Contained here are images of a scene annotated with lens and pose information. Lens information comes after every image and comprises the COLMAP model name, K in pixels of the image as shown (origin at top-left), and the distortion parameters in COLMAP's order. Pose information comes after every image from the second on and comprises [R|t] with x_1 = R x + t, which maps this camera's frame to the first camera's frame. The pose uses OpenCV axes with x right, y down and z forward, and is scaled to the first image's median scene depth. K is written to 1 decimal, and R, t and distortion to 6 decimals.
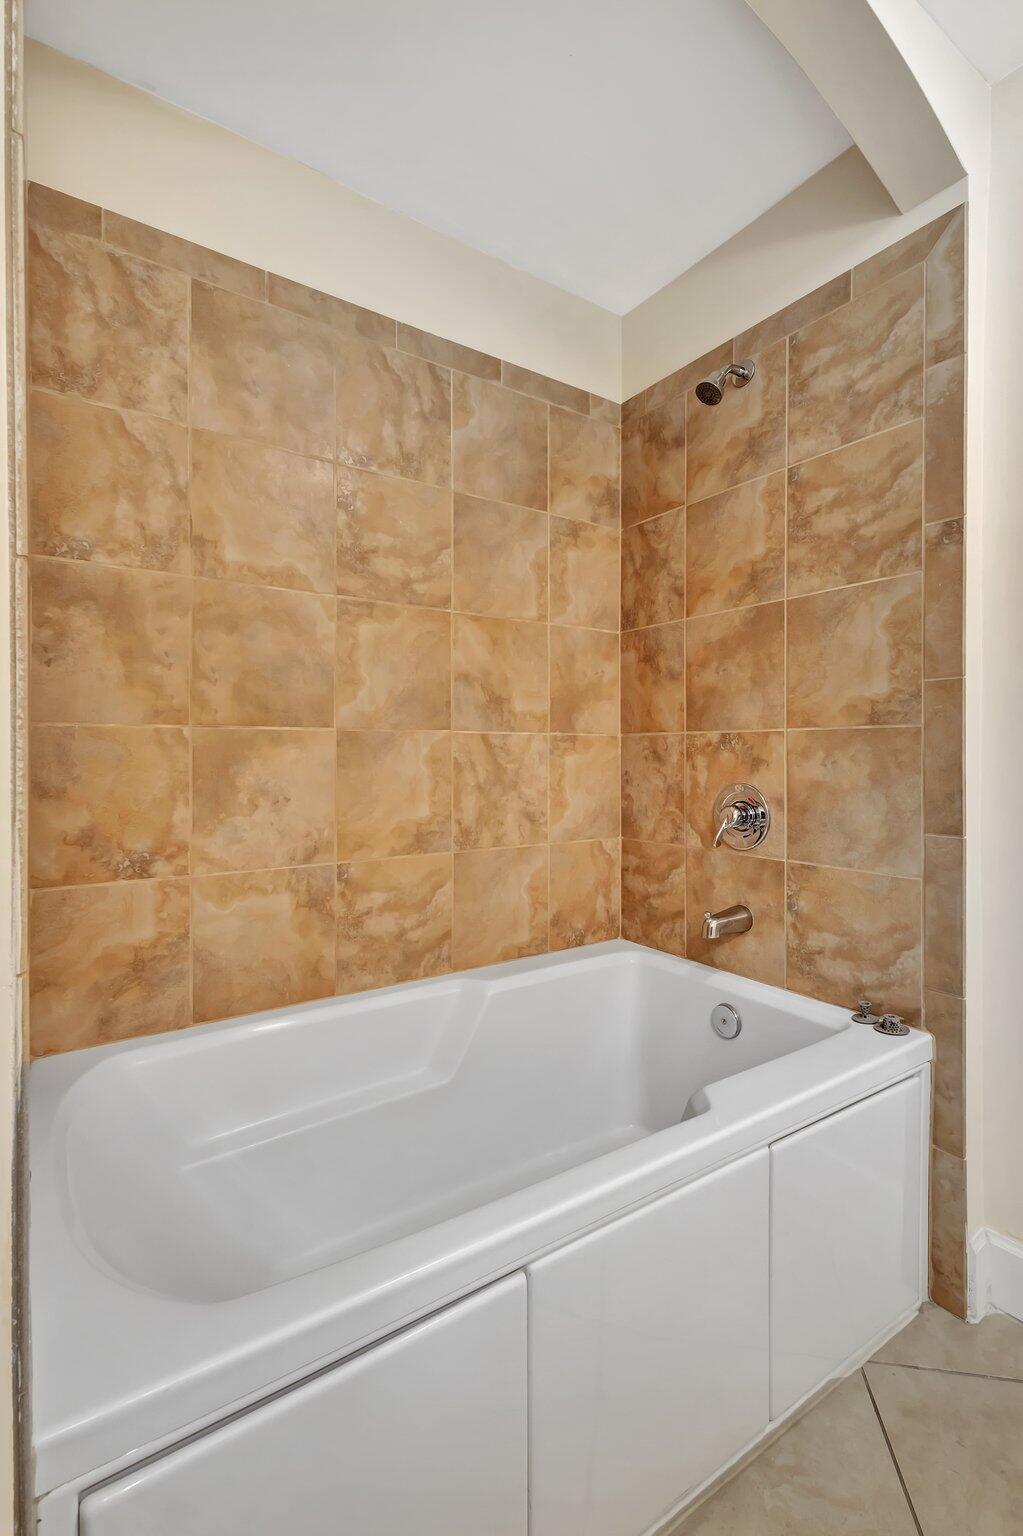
lens RADIAL K [[706.3, 0, 625.8], [0, 706.3, 767.8], [0, 0, 1]] dist [0.011697, -0.004179]
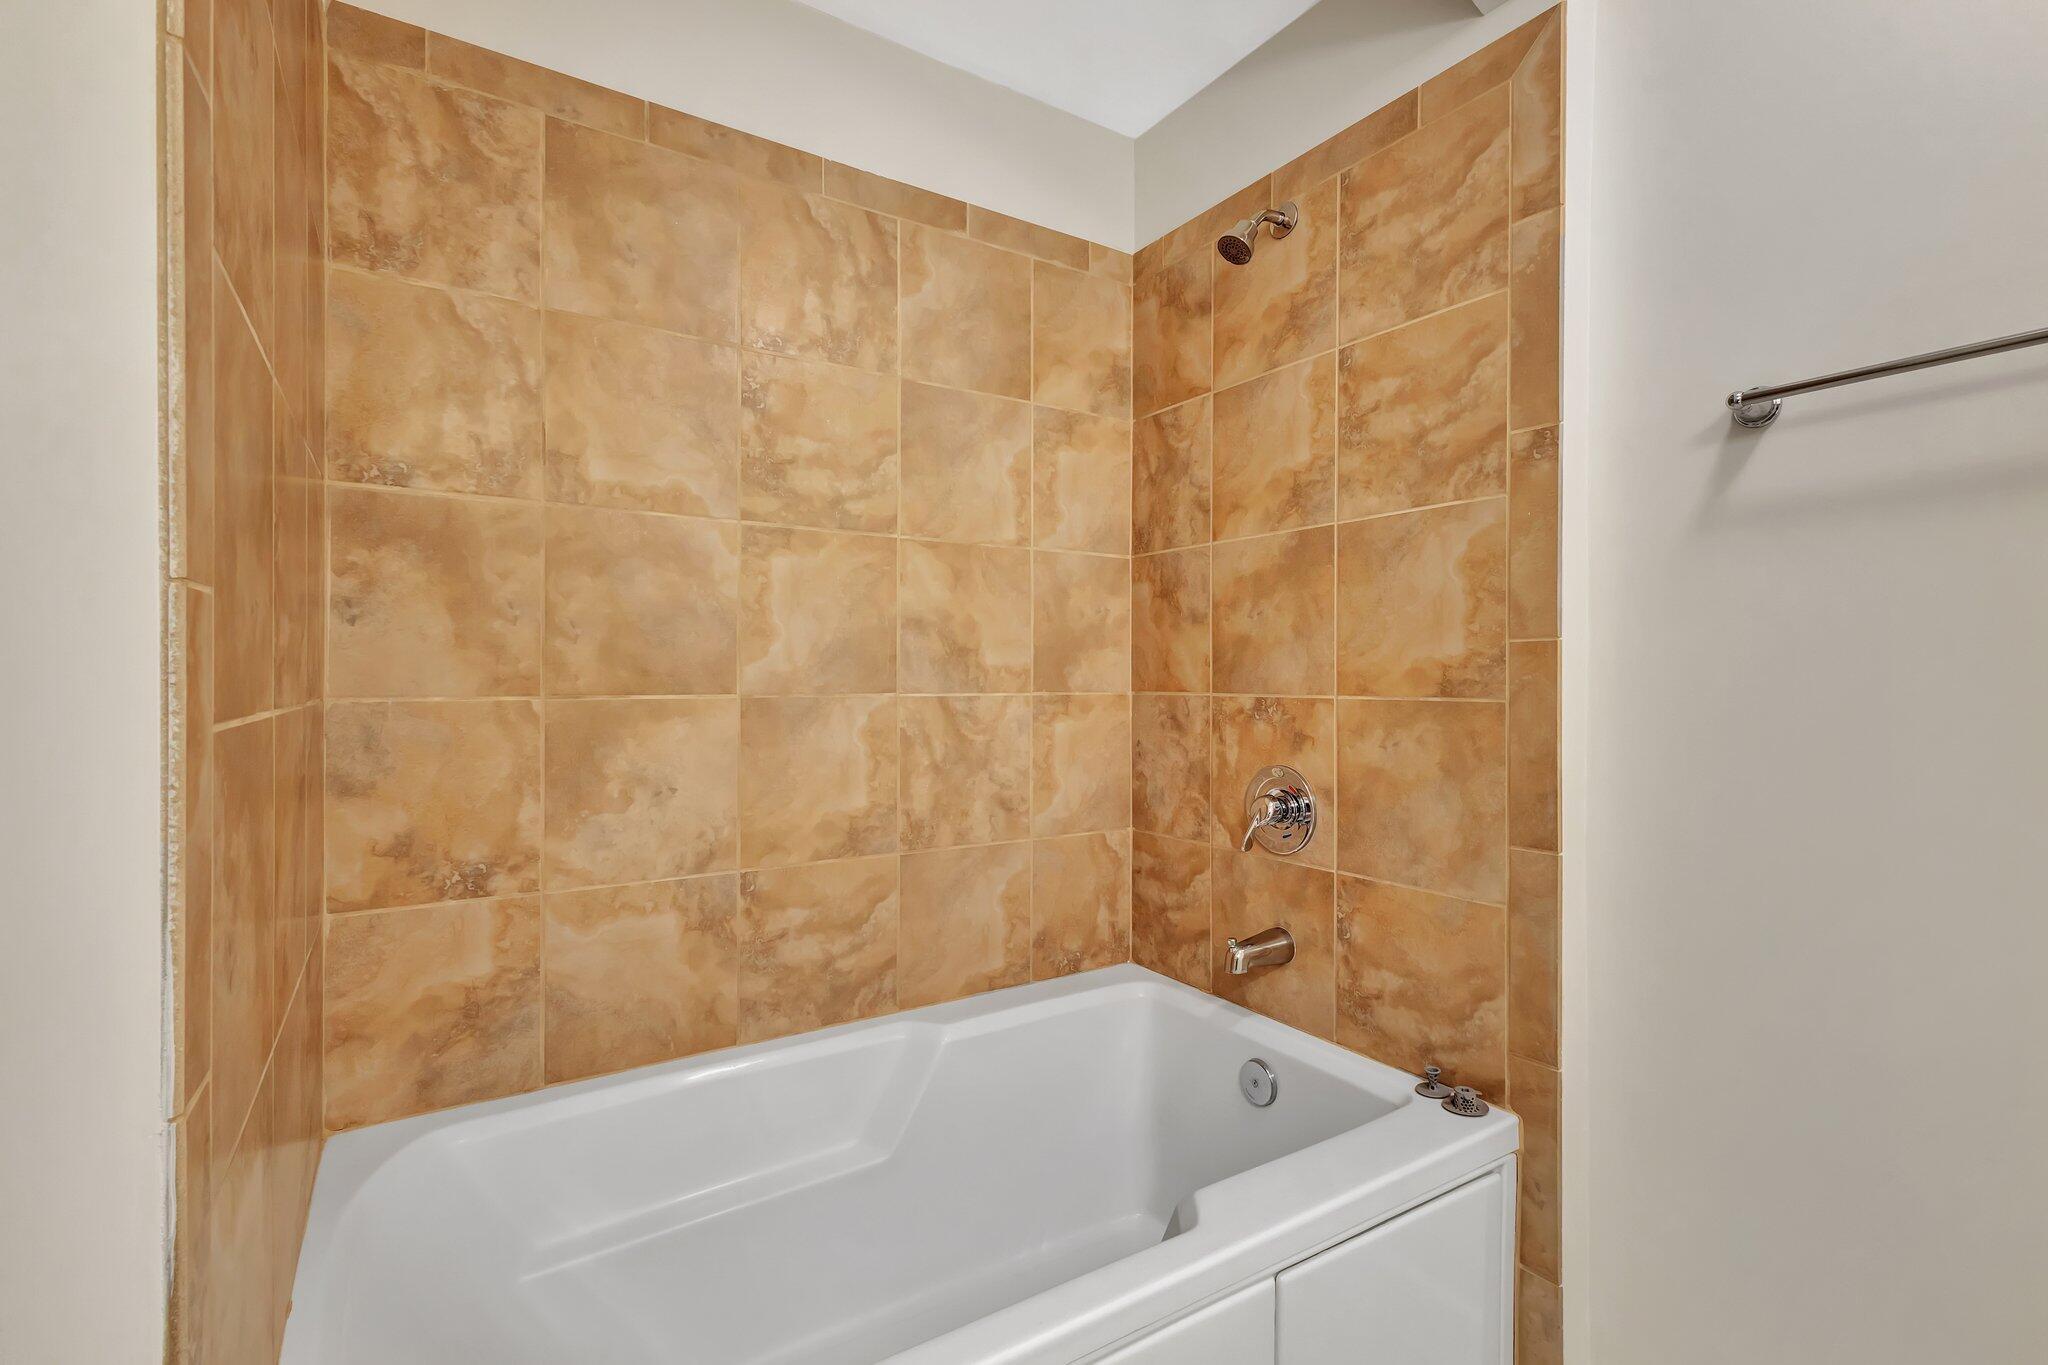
lens RADIAL K [[941.8, 0, 1192.3], [0, 941.8, 683.4], [0, 0, 1]] dist [0.011697, -0.004179]
pose [[0.999579, 0.005009, -0.028590, 0.111422], [-0.005023, 0.999987, -0.000406, -0.073160], [0.028588, 0.000550, 0.999591, -0.002101]]
